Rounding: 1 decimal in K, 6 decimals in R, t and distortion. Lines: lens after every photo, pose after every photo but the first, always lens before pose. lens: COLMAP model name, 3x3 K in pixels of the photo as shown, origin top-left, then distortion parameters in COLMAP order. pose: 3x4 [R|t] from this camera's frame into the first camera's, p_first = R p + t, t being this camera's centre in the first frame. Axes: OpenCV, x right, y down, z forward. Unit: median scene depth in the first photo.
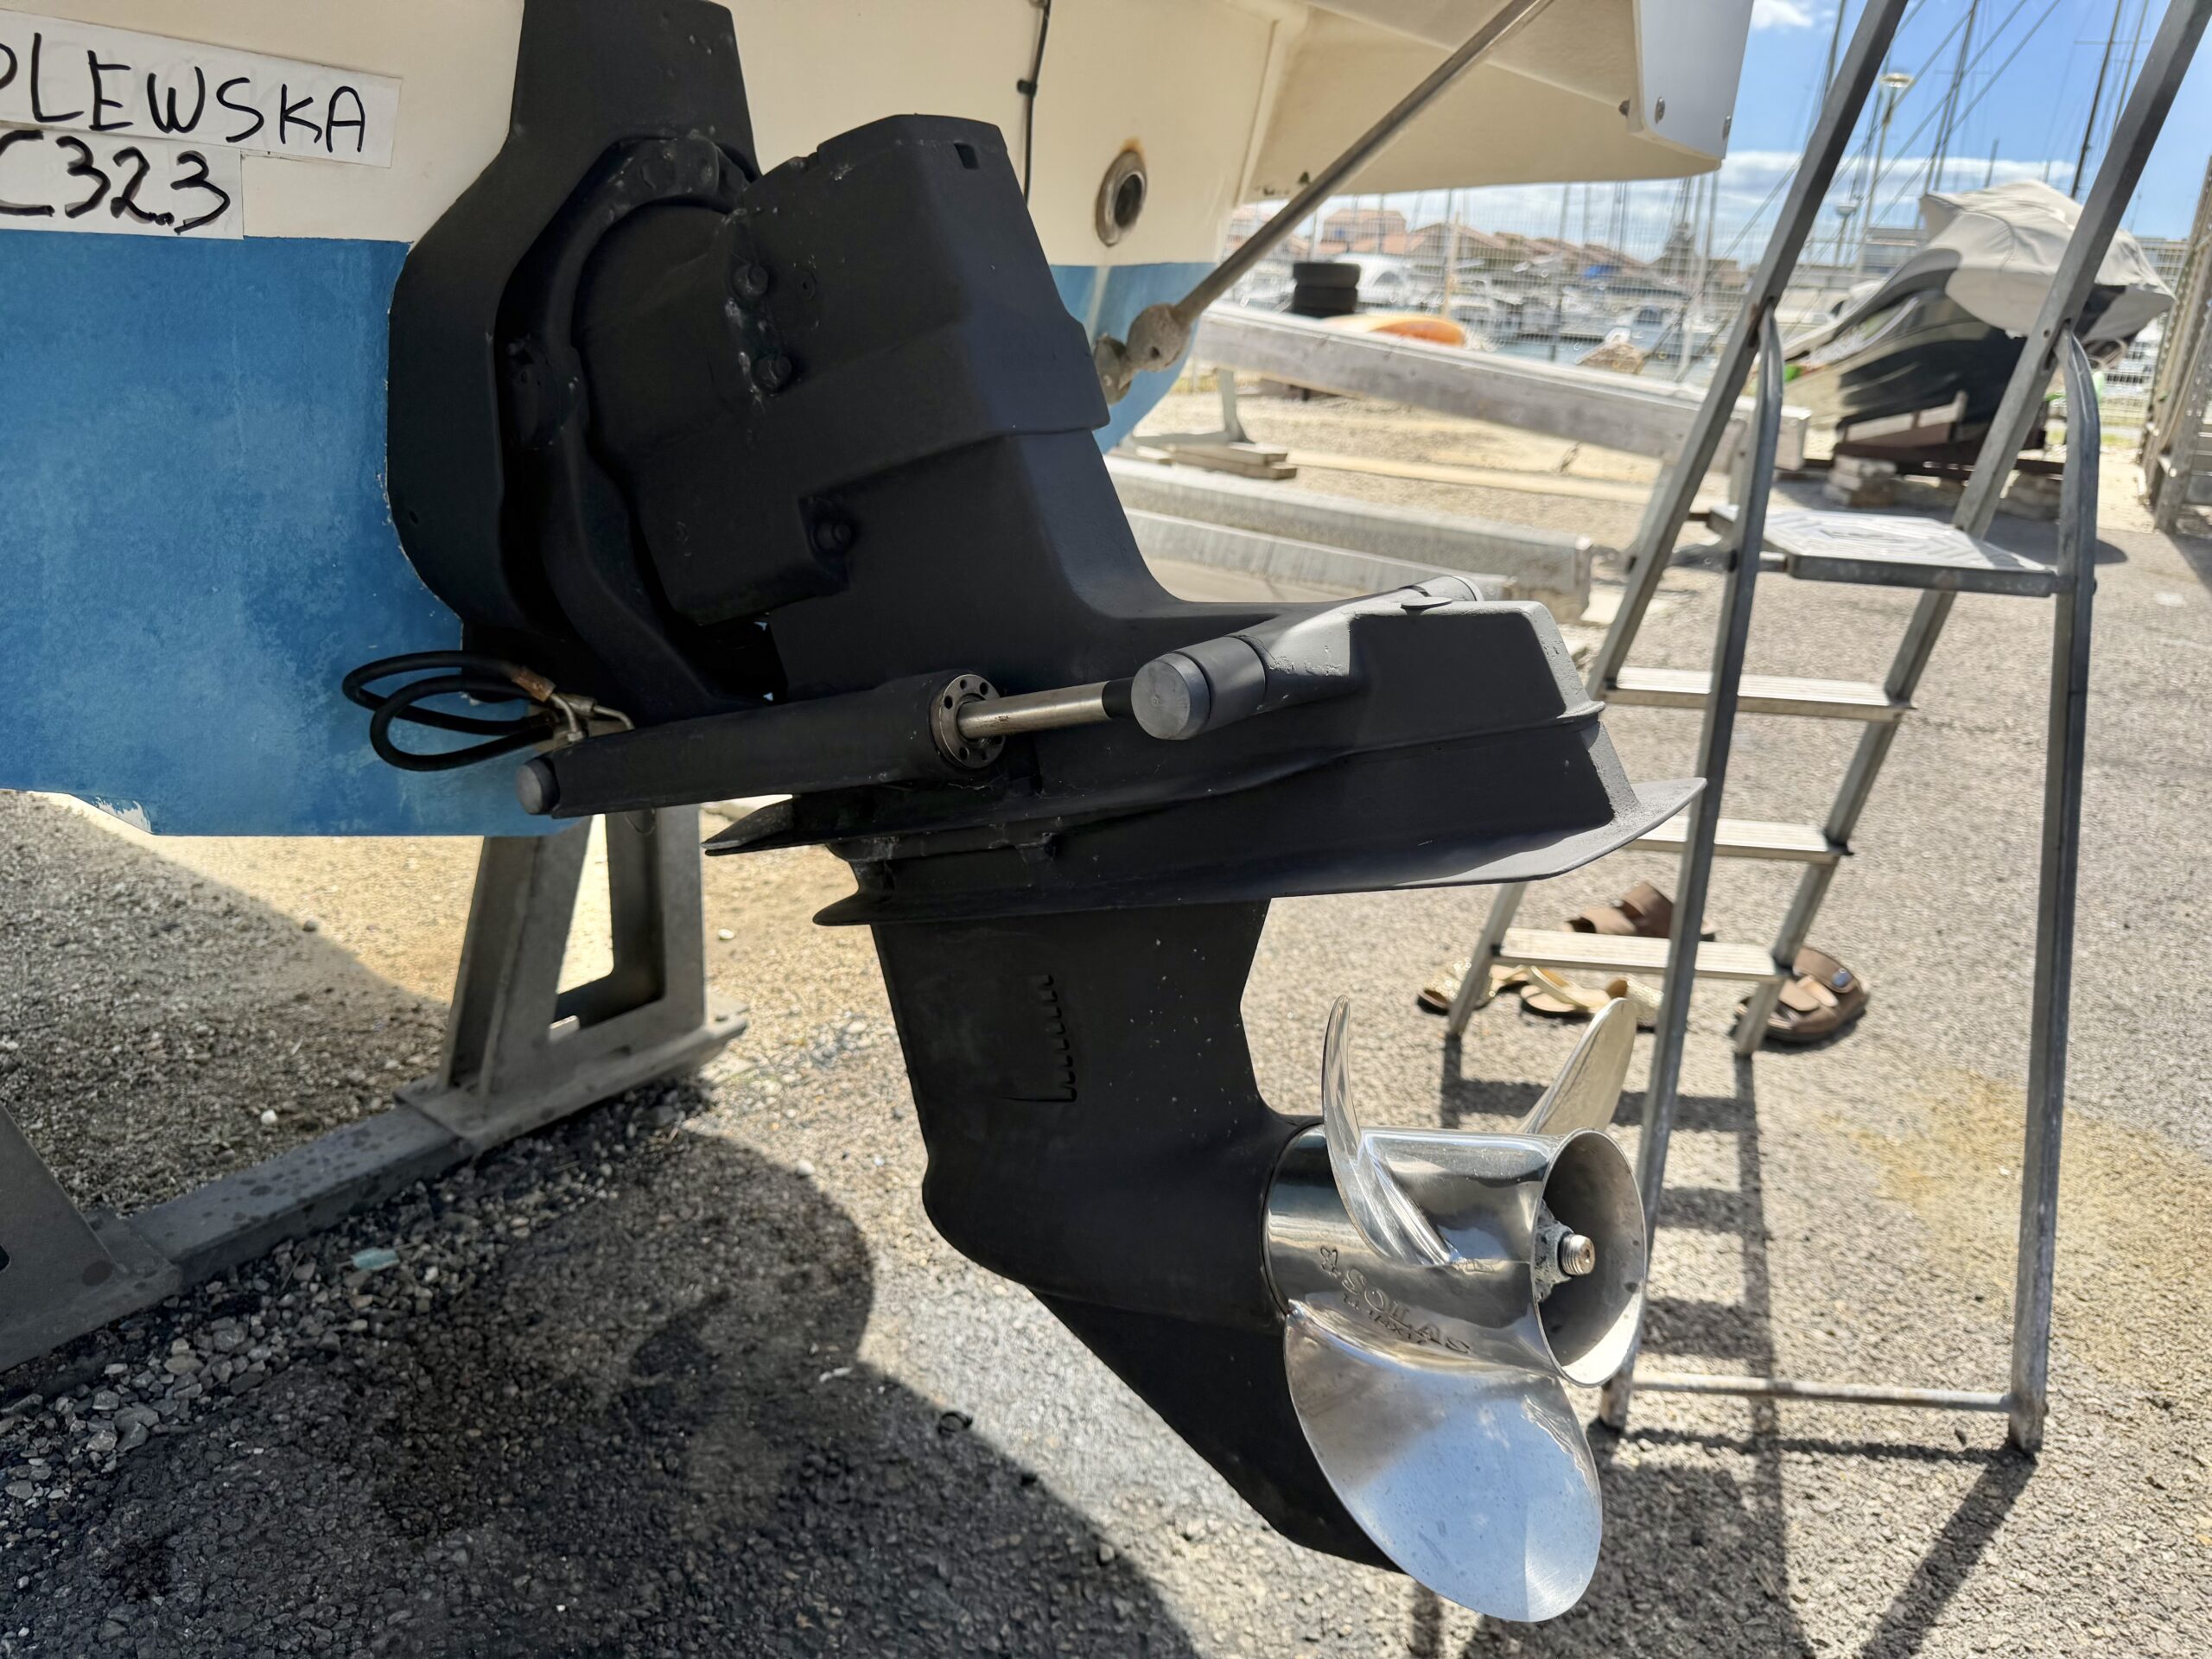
lens RADIAL K [[1581.8, 0, 1113.2], [0, 1581.8, 831.5], [0, 0, 1]] dist [-0.006440, -0.002593]
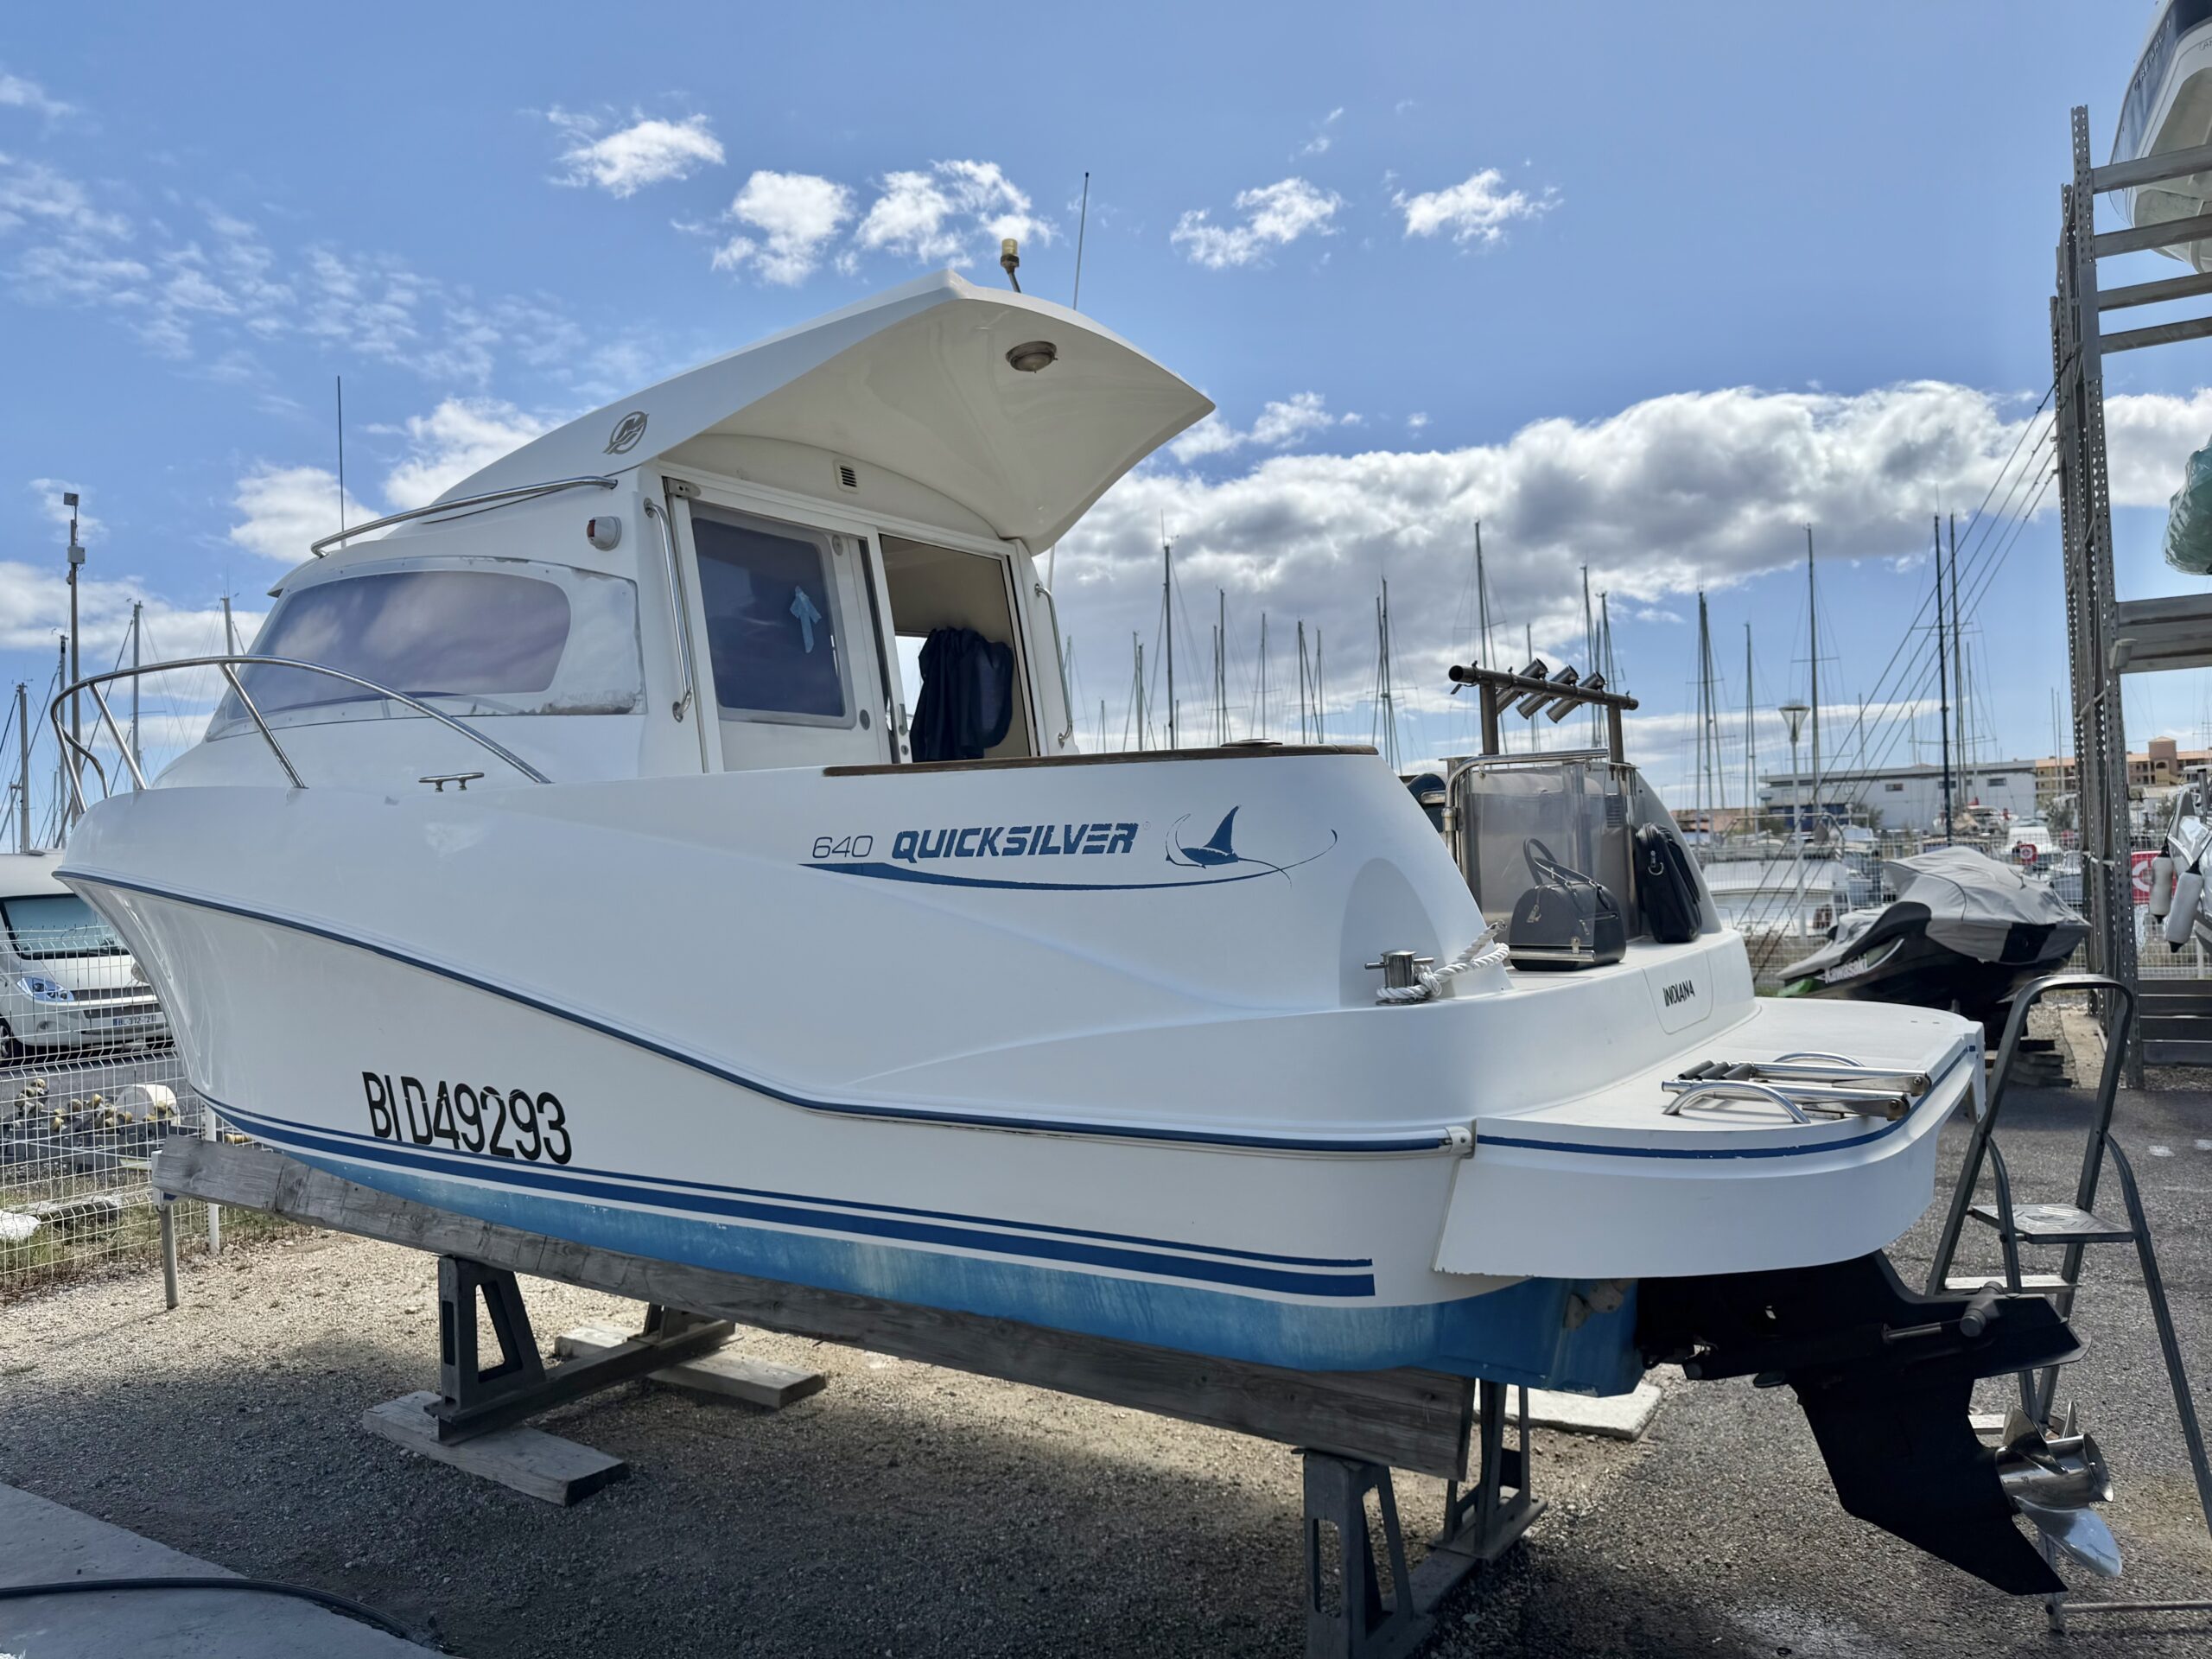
lens RADIAL K [[1581.8, 0, 1091.6], [0, 1581.8, 836.8], [0, 0, 1]] dist [-0.006440, -0.002593]
pose [[0.995656, -0.090977, 0.019819, -0.227714], [0.092118, 0.931480, -0.351936, -0.003794], [0.013557, 0.352233, 0.935814, -0.346505]]
